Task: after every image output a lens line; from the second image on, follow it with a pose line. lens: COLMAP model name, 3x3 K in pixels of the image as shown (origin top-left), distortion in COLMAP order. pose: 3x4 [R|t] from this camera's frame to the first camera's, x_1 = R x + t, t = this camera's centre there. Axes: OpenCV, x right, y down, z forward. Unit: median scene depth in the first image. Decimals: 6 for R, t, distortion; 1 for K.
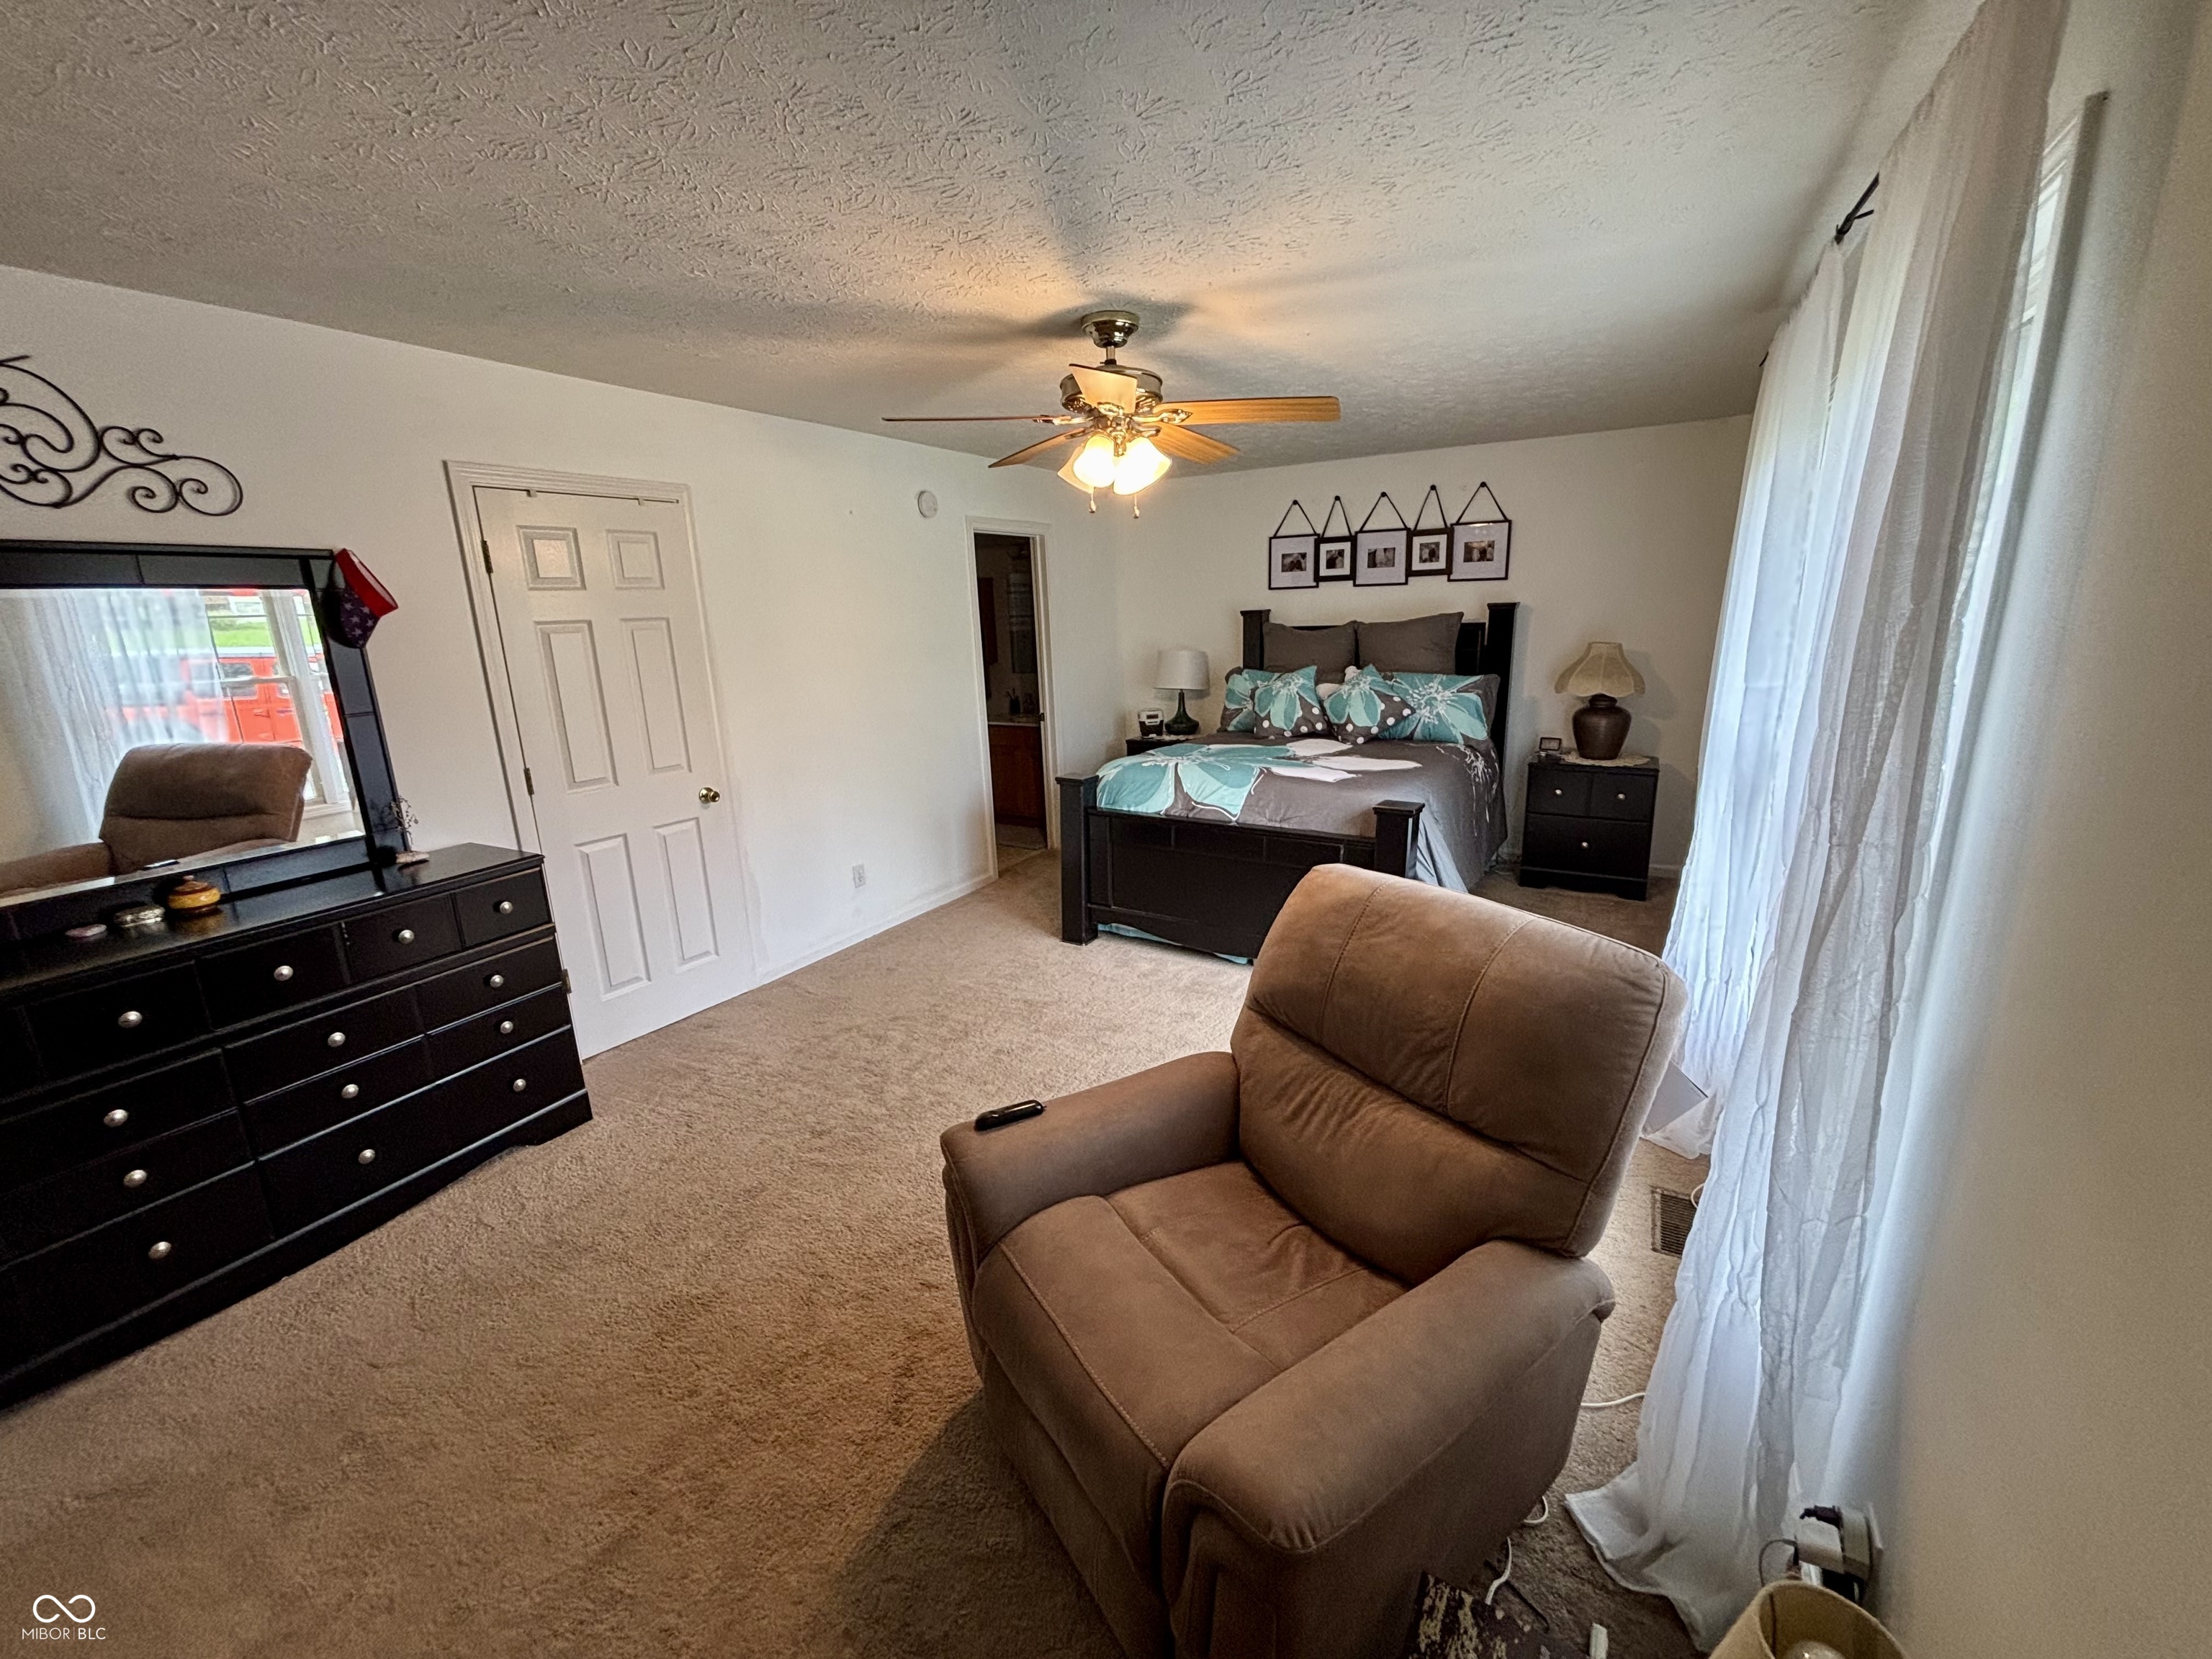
lens RADIAL K [[889.2, 0, 1107.9], [0, 889.2, 824.2], [0, 0, 1]] dist [-0.000972, 0.000492]
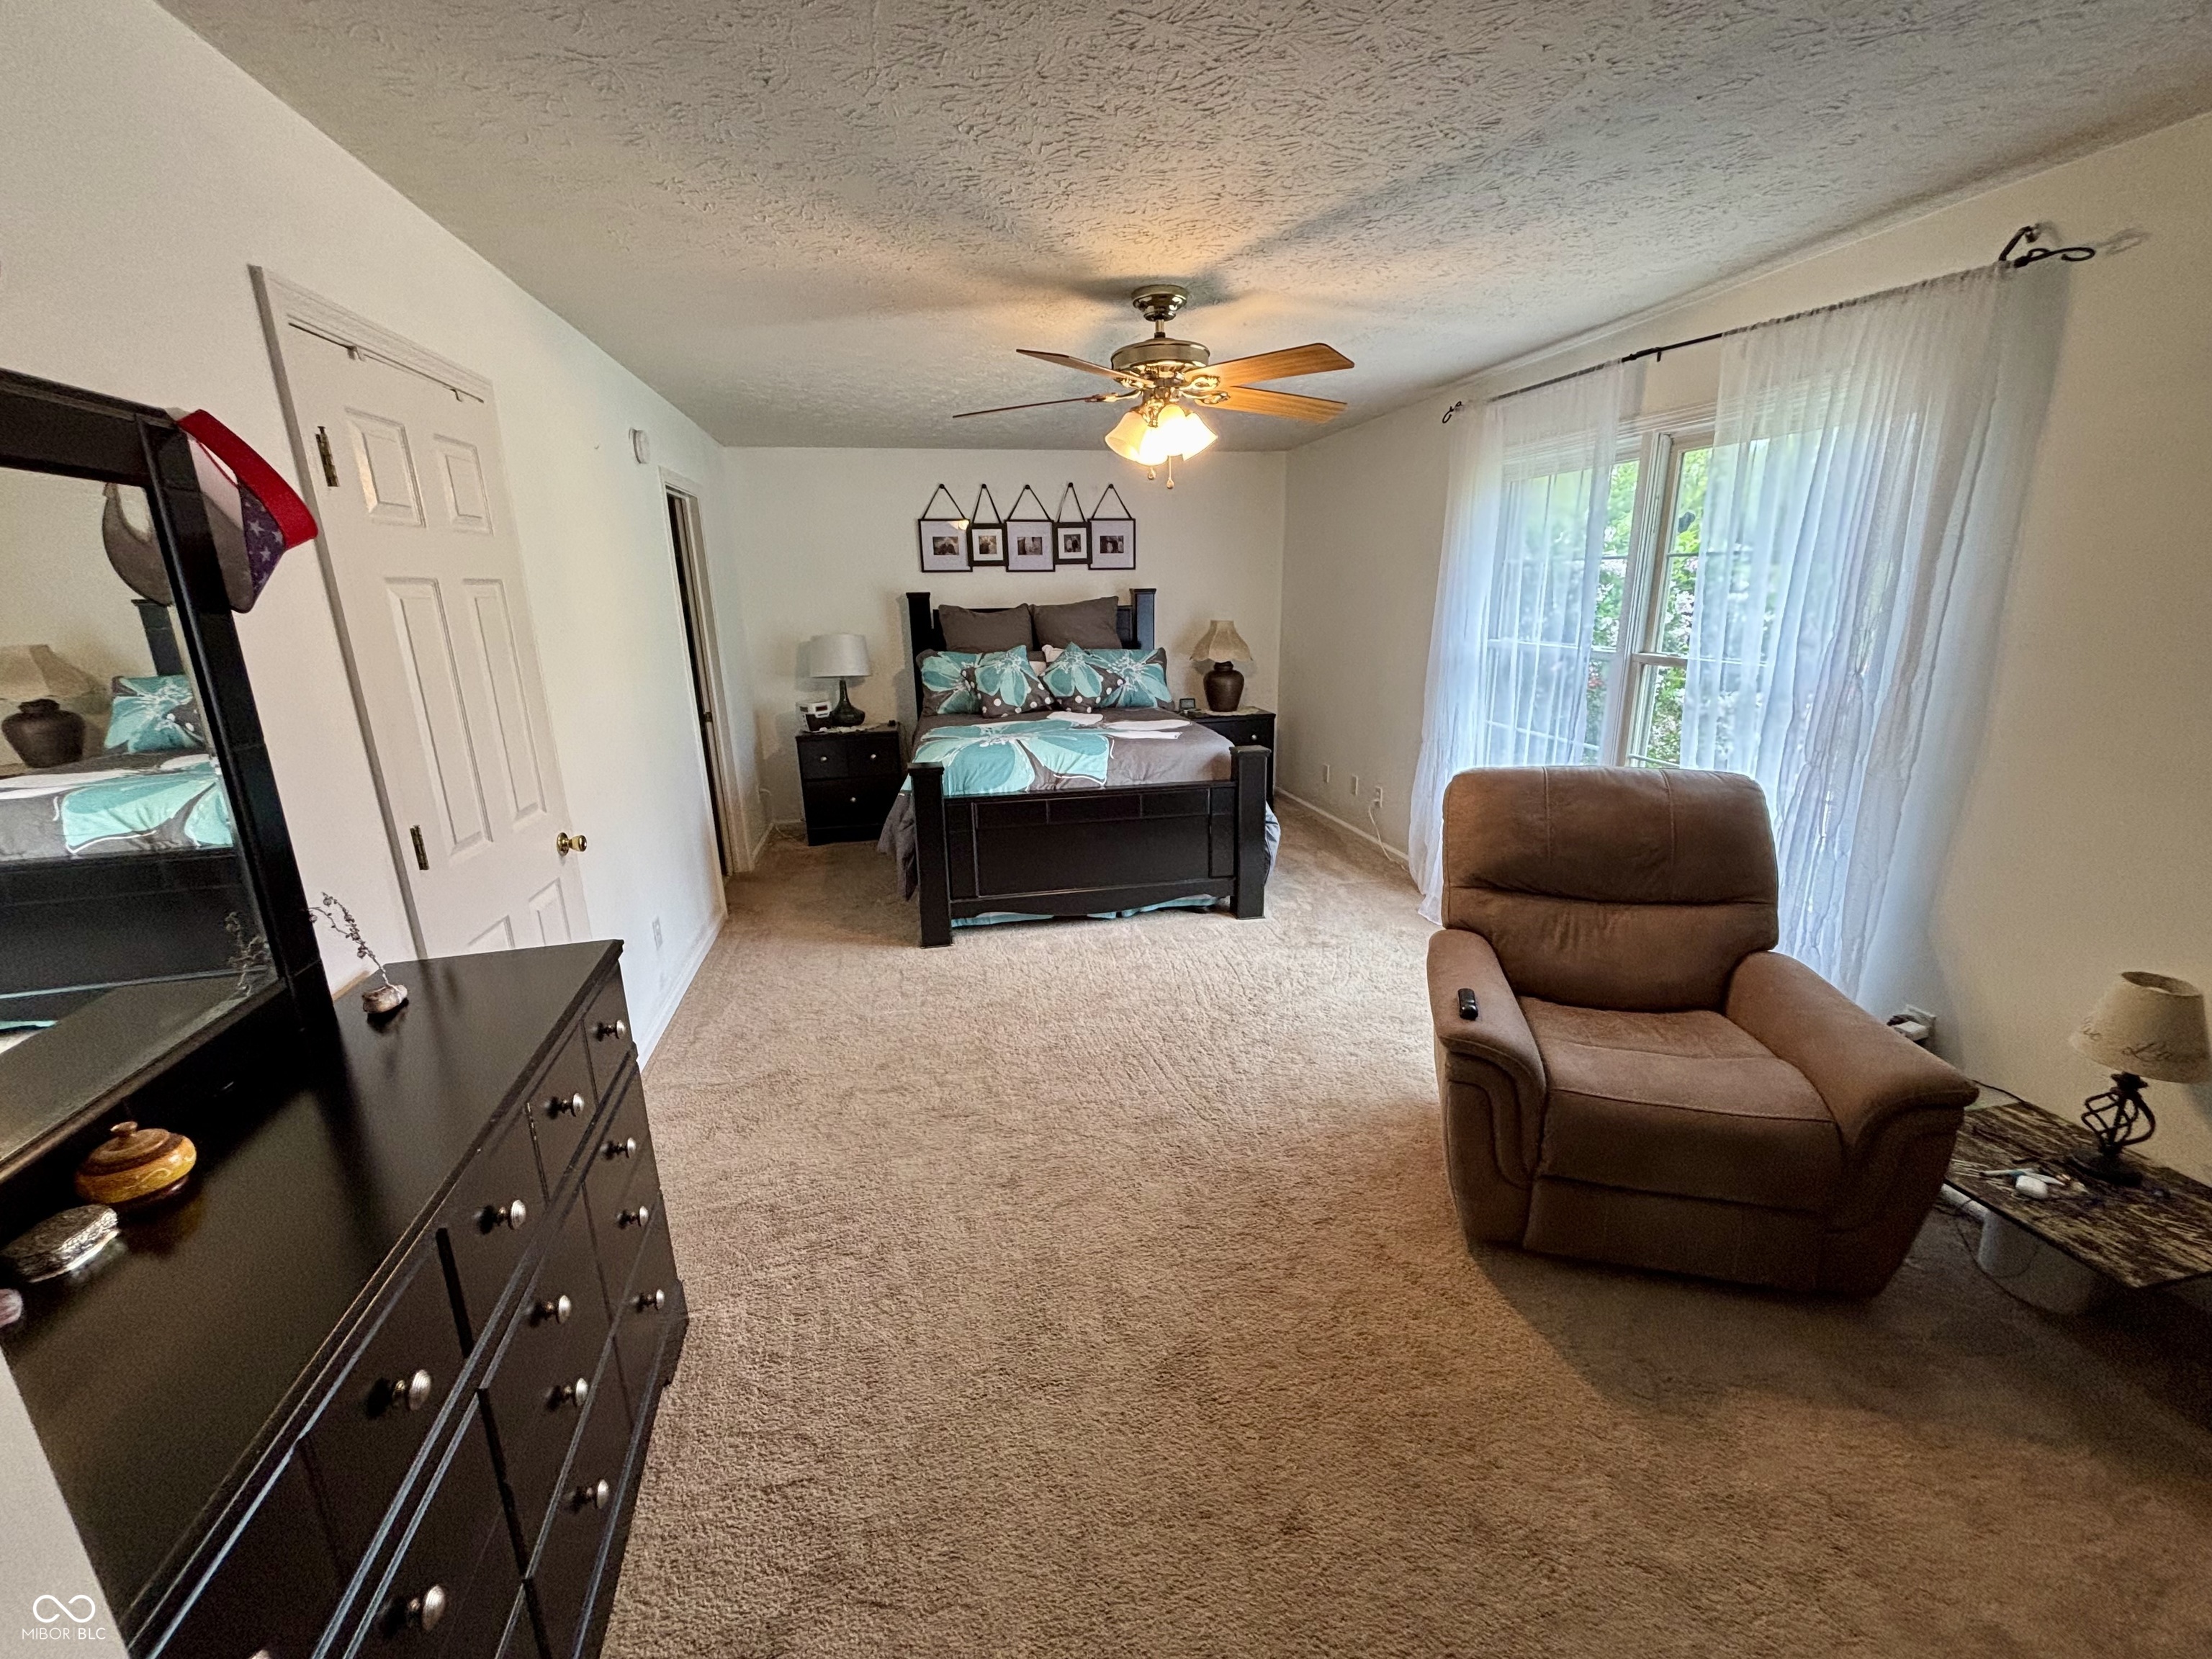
lens RADIAL K [[889.2, 0, 1107.7], [0, 889.2, 824.6], [0, 0, 1]] dist [-0.000972, 0.000492]
pose [[0.740801, -0.157720, 0.652946, -0.426302], [0.157104, 0.985766, 0.059870, -0.015743], [-0.653095, 0.058228, 0.755034, 0.153975]]
